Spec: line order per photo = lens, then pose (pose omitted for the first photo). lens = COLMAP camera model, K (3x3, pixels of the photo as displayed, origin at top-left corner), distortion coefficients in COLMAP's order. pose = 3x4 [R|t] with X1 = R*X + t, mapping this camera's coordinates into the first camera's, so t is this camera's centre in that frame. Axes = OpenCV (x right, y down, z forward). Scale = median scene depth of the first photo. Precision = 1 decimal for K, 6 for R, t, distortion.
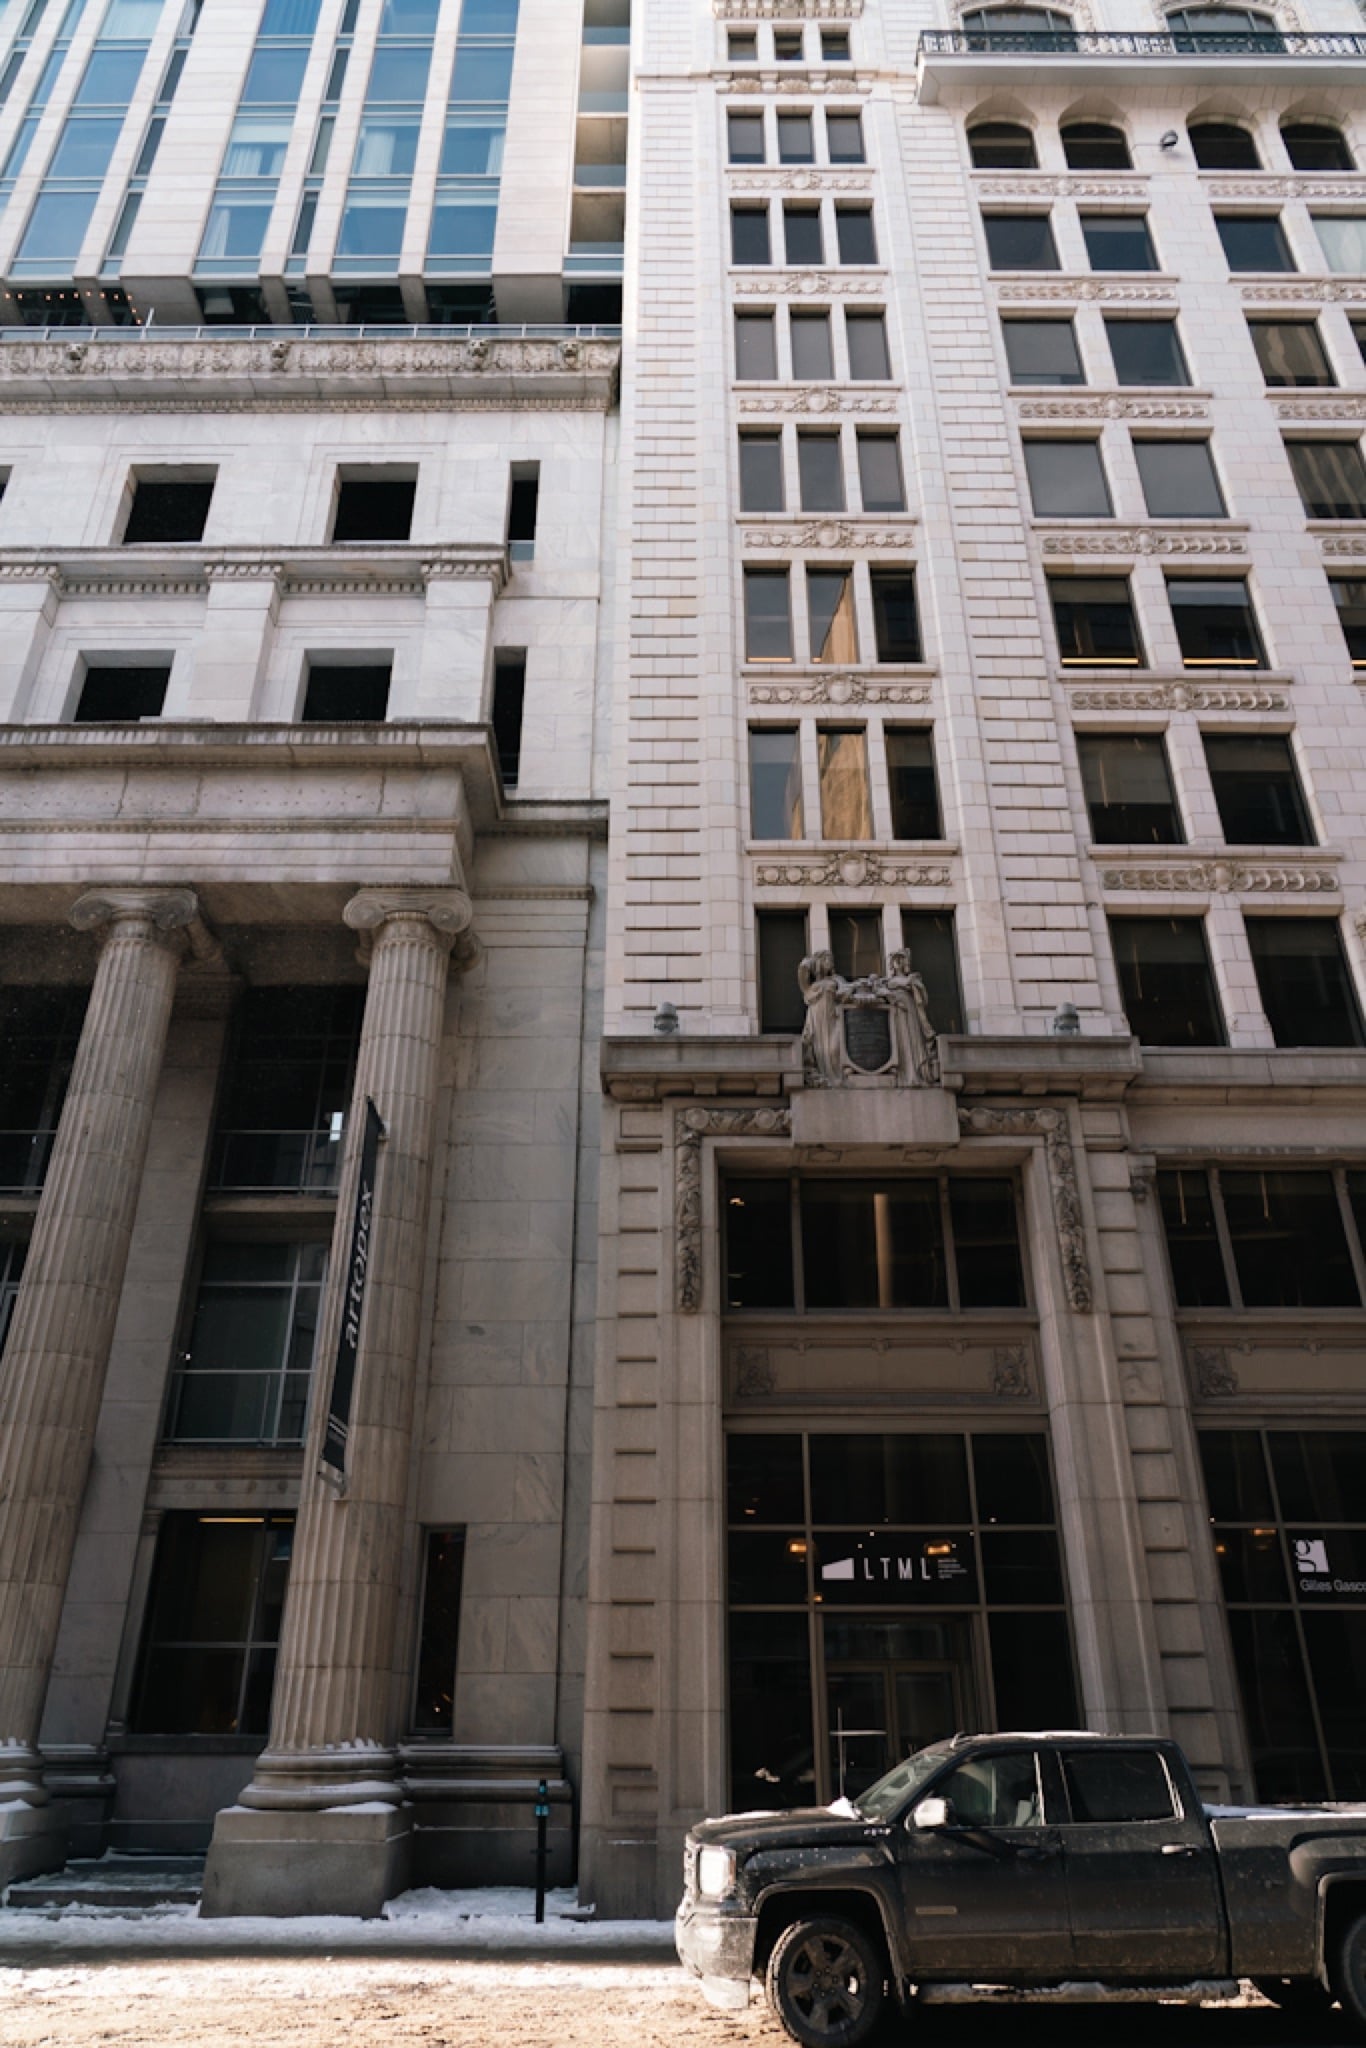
lens RADIAL K [[1363.9, 0, 684.6], [0, 1363.9, 1015.0], [0, 0, 1]] dist [-0.025500, 0.021210]
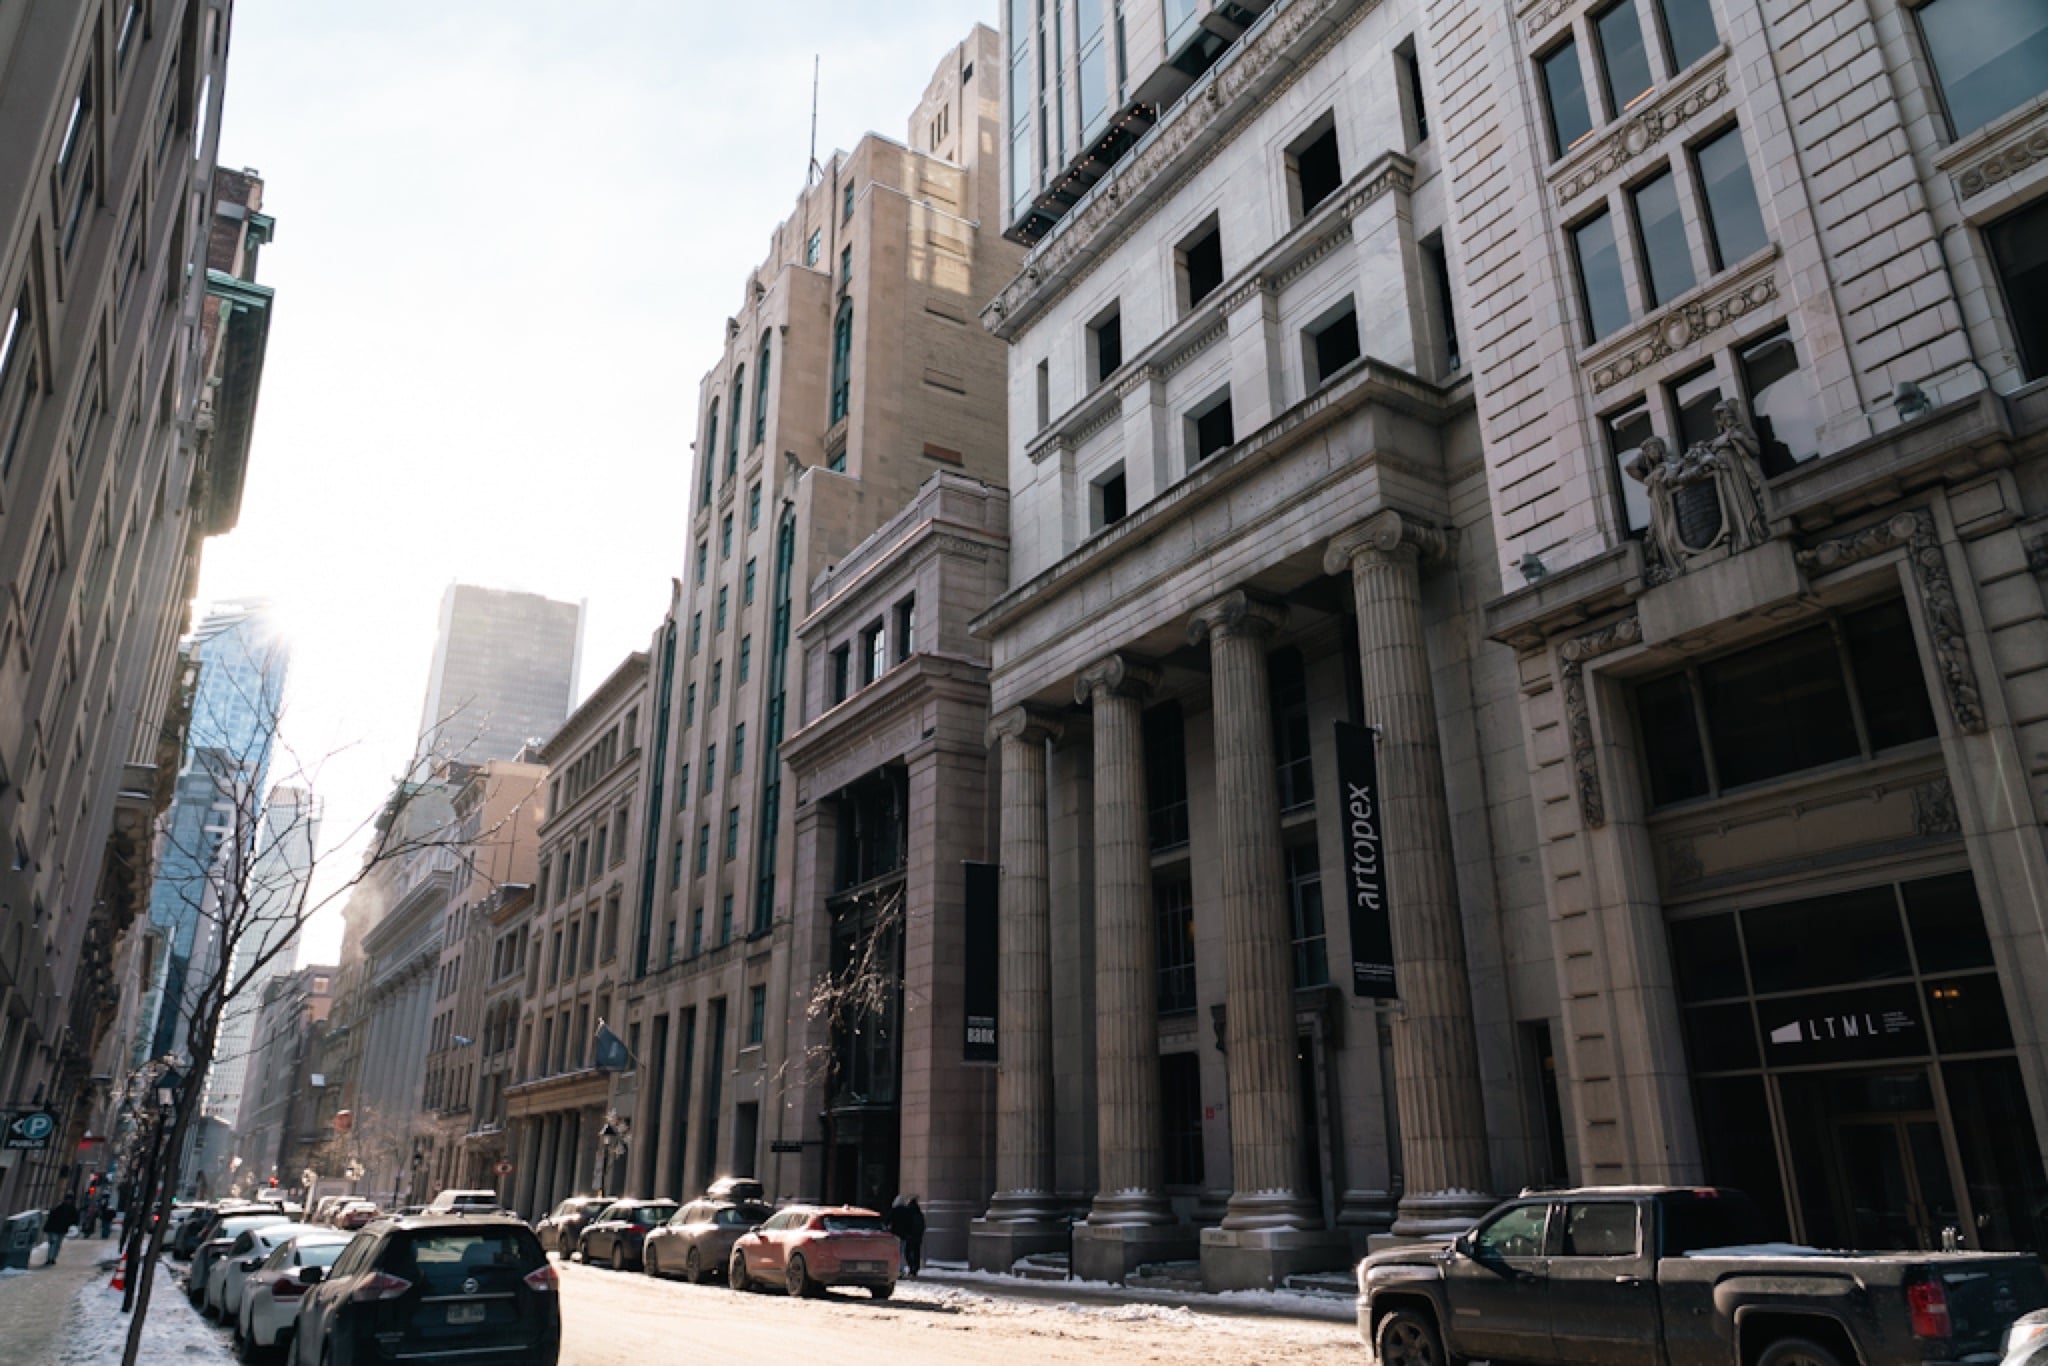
lens RADIAL K [[1370.8, 0, 1018.7], [0, 1370.8, 677.7], [0, 0, 1]] dist [-0.020096, -0.005797]
pose [[0.522858, -0.296616, -0.799148, 0.638496], [0.404299, 0.911641, -0.073849, -0.001362], [0.750441, -0.284482, 0.596580, 0.012019]]
